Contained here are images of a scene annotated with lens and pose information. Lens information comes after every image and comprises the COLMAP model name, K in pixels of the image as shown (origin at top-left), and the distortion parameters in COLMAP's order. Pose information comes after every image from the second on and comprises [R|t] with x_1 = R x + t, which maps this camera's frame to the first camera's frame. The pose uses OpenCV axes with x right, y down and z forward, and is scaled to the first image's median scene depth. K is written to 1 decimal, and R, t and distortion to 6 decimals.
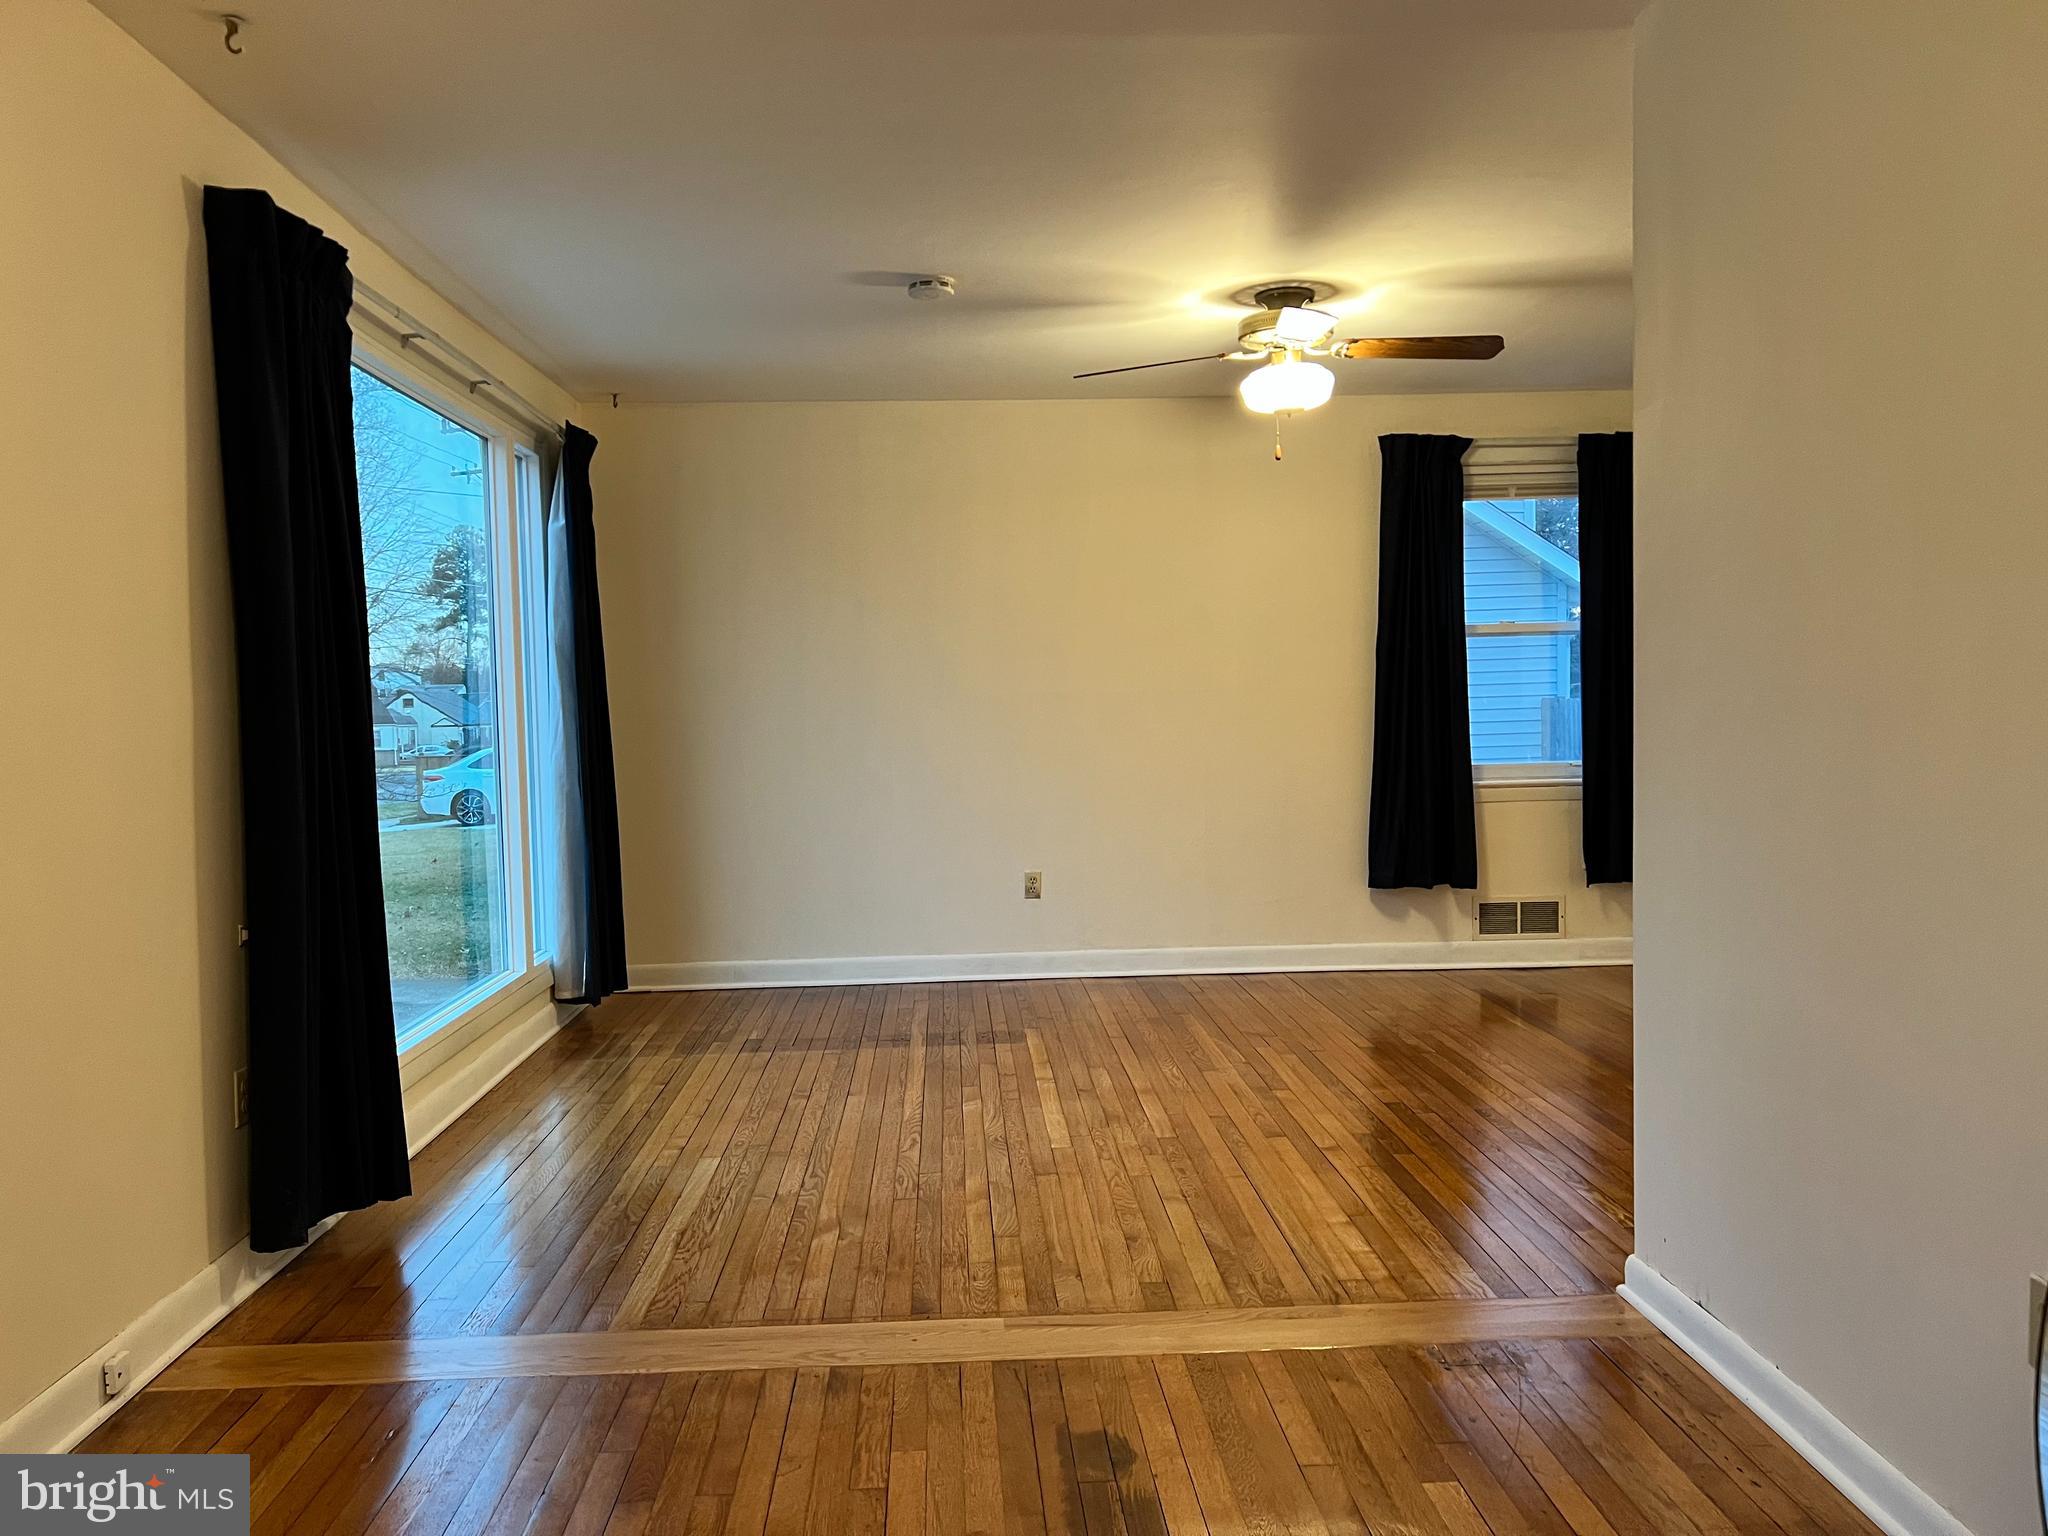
lens RADIAL K [[1545.5, 0, 1024.0], [0, 1545.5, 768.0], [0, 0, 1]] dist [-0.003078, -0.001058]
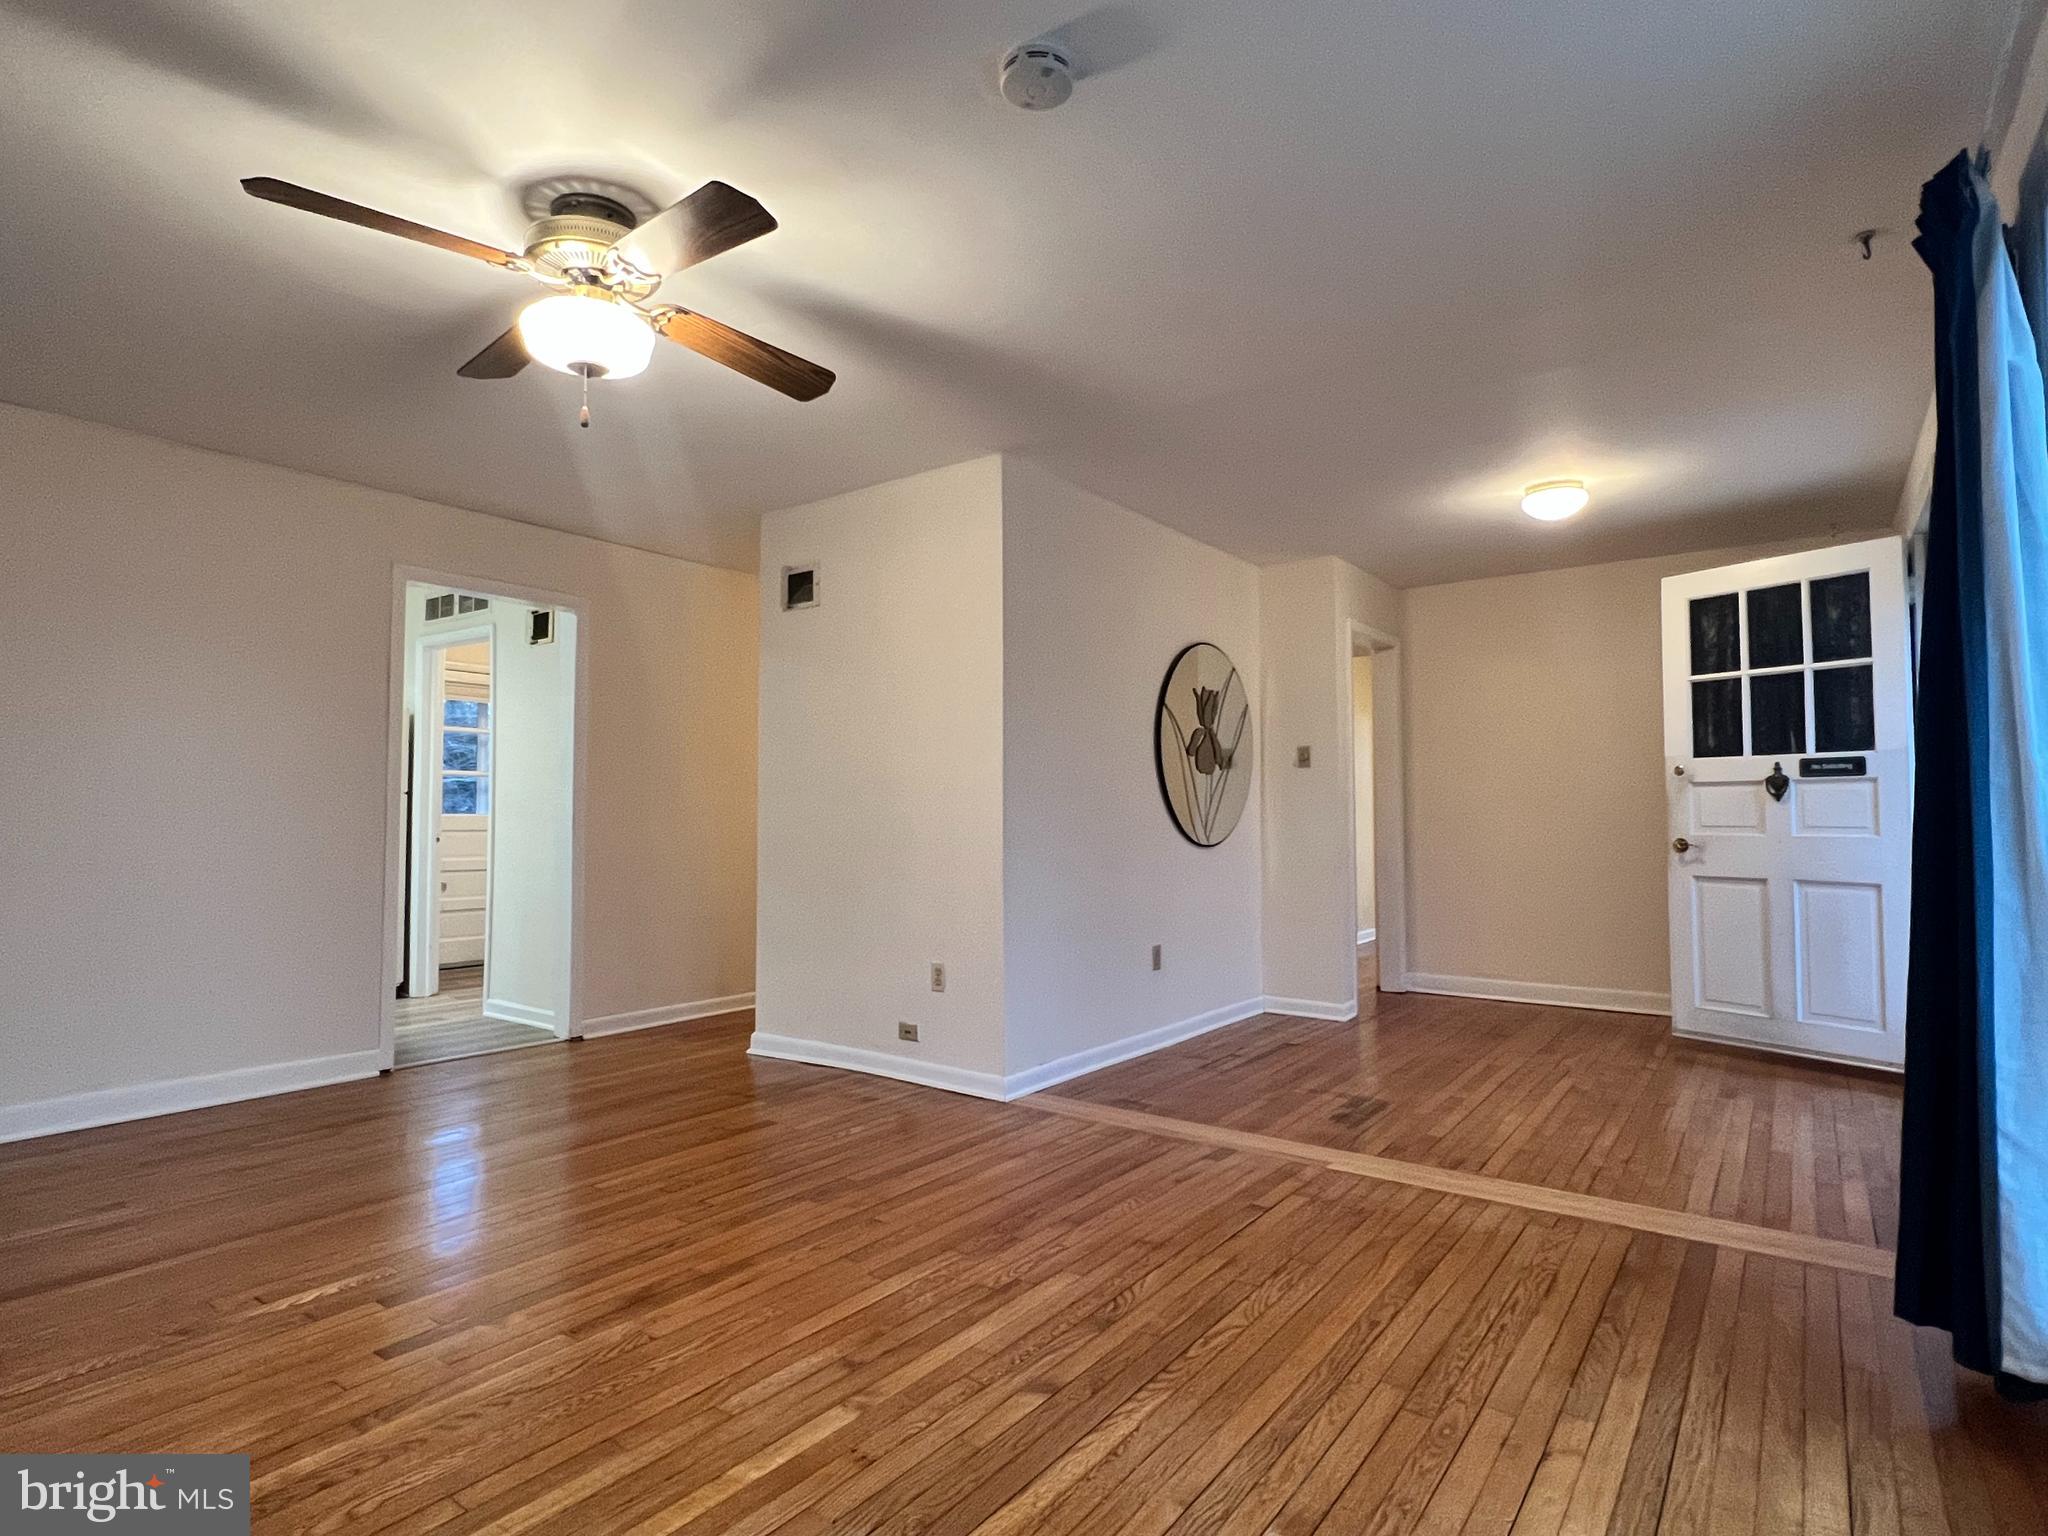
lens RADIAL K [[1065.4, 0, 1016.3], [0, 1065.4, 772.3], [0, 0, 1]] dist [-0.002186, 0.001429]
pose [[-0.770722, 0.040051, 0.635912, -0.376354], [0.041958, 0.999046, -0.012070, -0.034293], [-0.635789, 0.017378, -0.771667, 1.614868]]
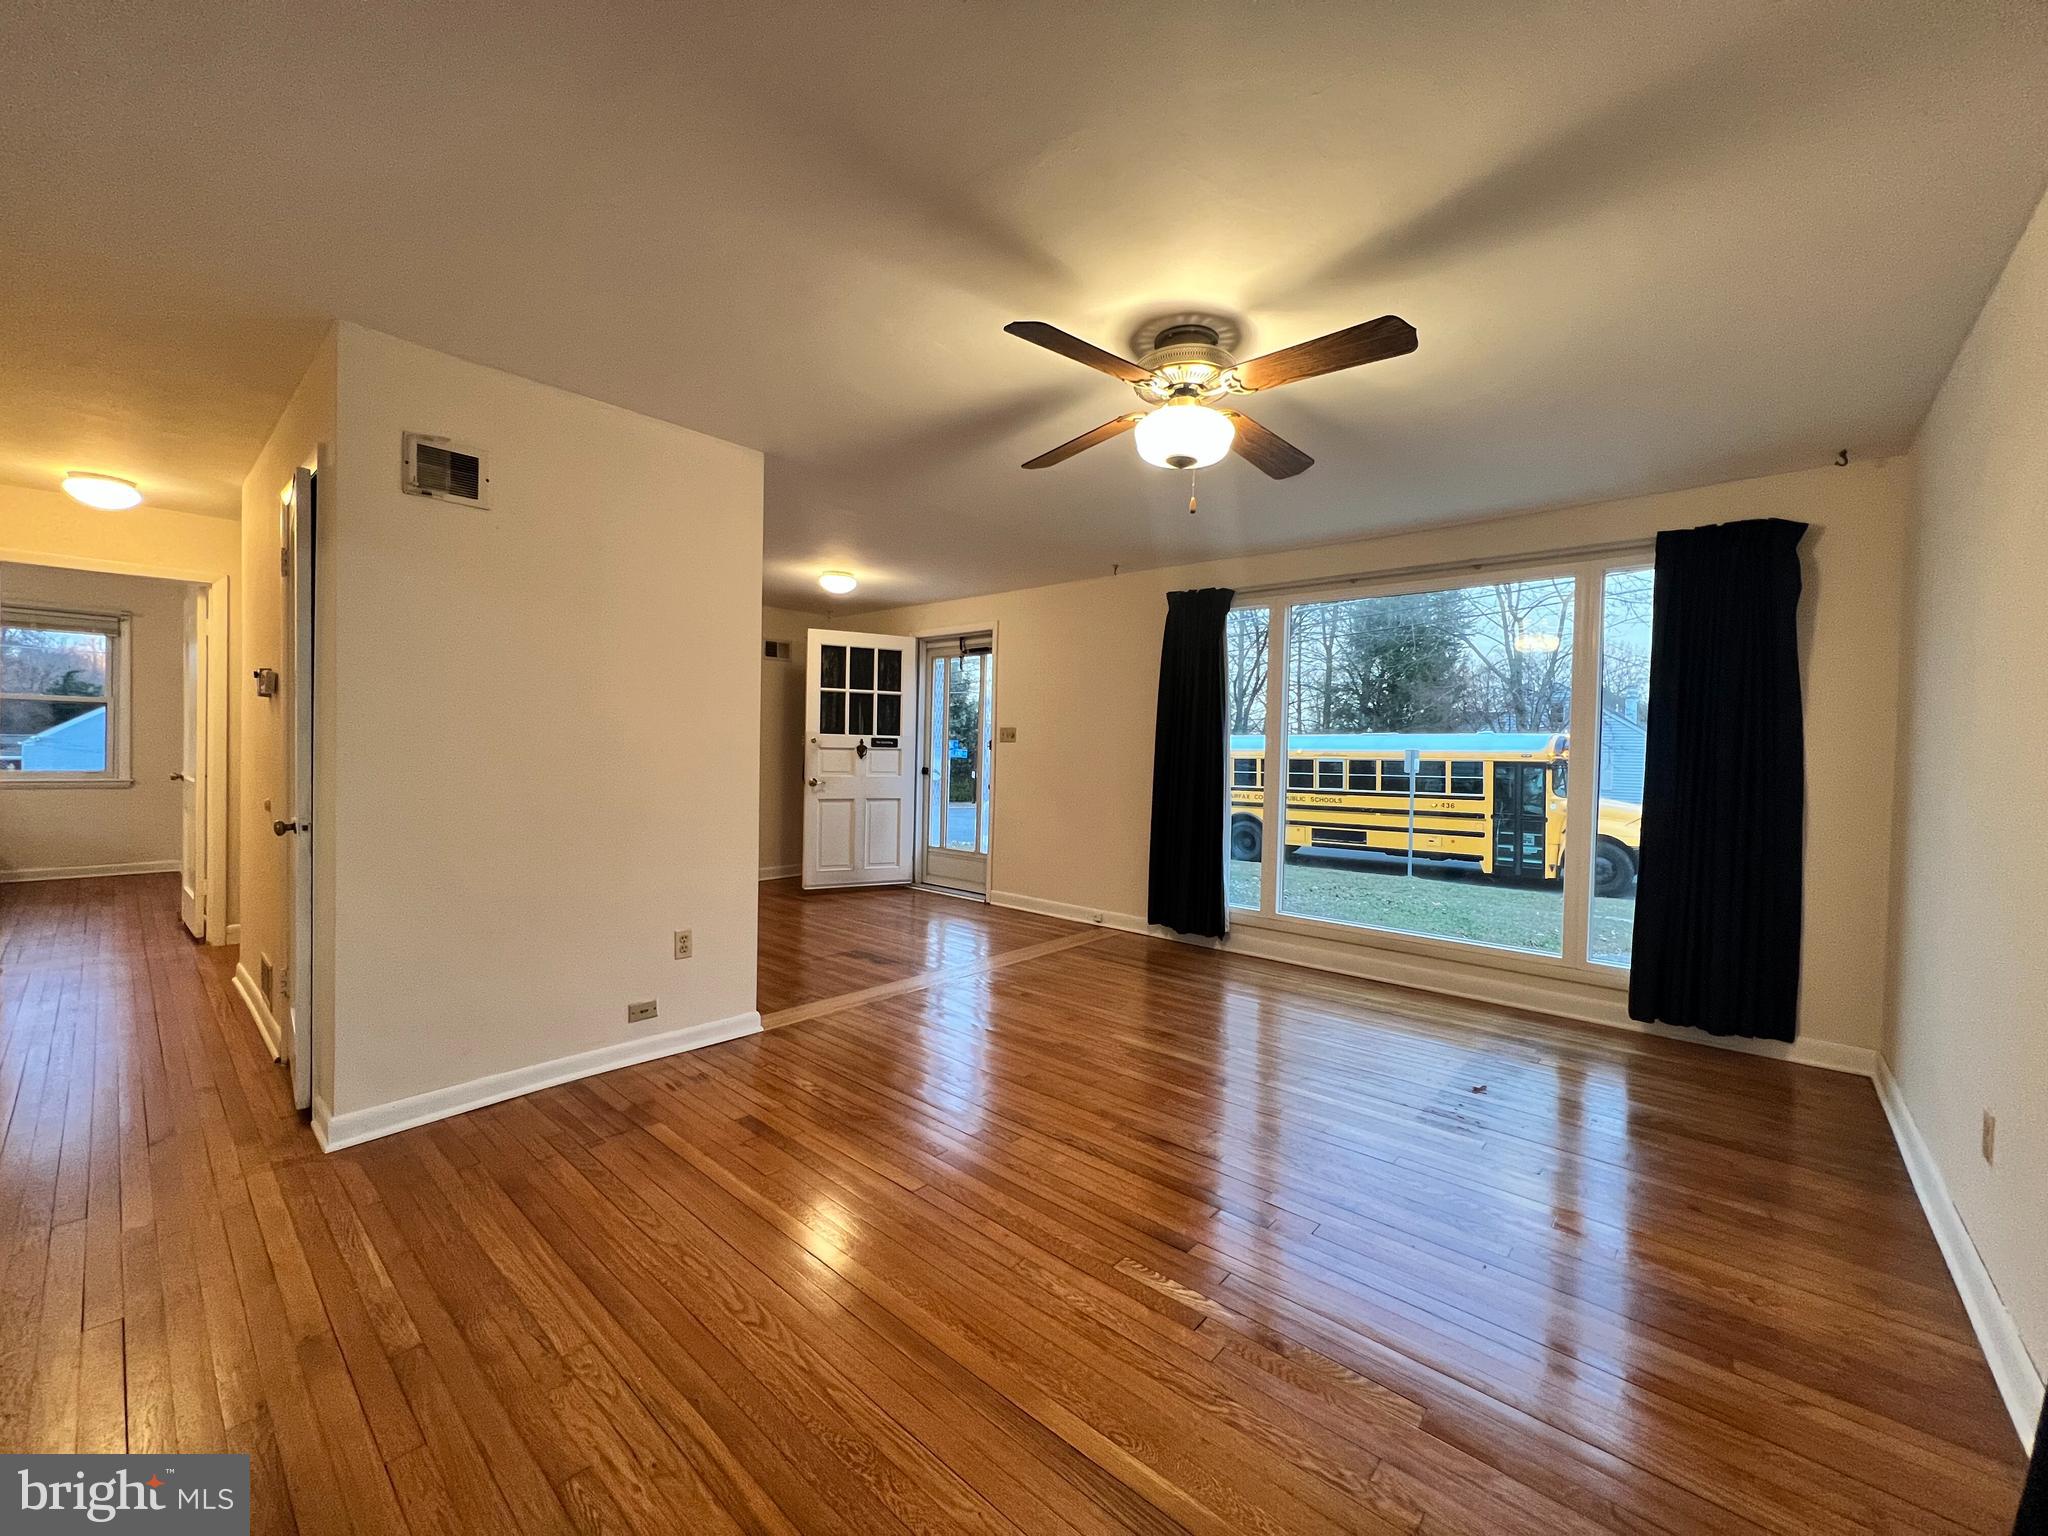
lens RADIAL K [[815.0, 0, 1017.2], [0, 815.0, 766.4], [0, 0, 1]] dist [-0.000438, -0.000144]
pose [[-0.704804, 0.013461, -0.709274, 0.764047], [-0.046496, 0.996794, 0.065121, -0.096644], [0.707877, 0.078876, -0.701918, 1.649811]]
